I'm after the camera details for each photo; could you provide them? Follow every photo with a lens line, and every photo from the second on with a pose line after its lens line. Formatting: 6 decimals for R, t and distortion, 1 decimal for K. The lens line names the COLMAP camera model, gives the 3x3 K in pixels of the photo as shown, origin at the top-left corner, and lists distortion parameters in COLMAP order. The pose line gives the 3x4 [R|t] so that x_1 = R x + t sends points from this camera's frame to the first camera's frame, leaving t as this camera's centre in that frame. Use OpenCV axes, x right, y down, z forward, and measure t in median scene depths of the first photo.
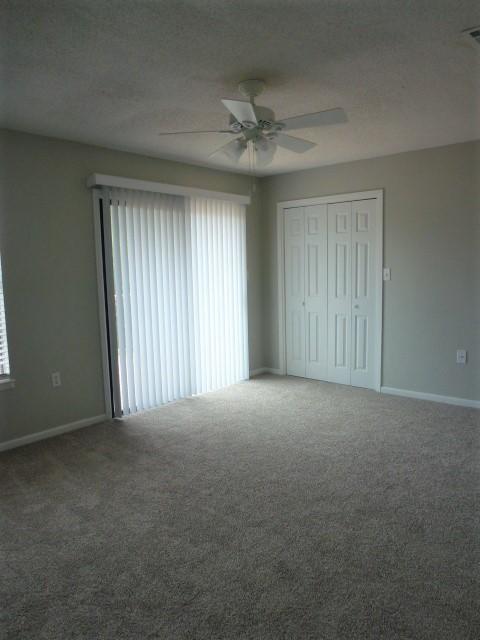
lens RADIAL K [[475.1, 0, 237.6], [0, 475.1, 324.6], [0, 0, 1]] dist [-0.051825, 0.036272]
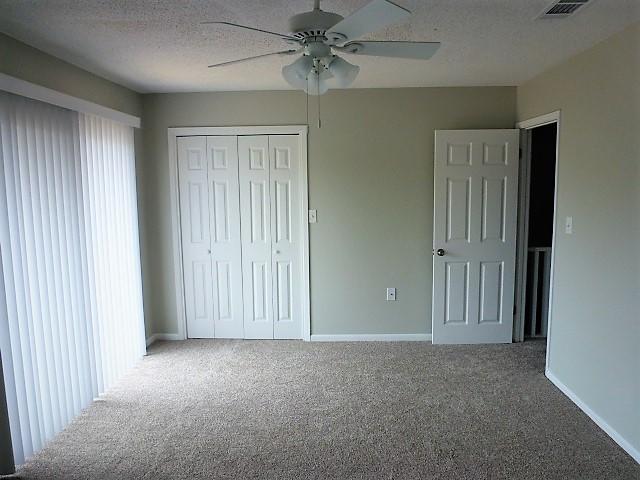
lens RADIAL K [[475.1, 0, 320.0], [0, 475.1, 240.0], [0, 0, 1]] dist [-0.051825, 0.036272]
pose [[0.774193, -0.064929, 0.629611, -0.255855], [0.073231, 0.997233, 0.012792, -0.066125], [-0.628699, 0.036203, 0.776806, 0.246196]]
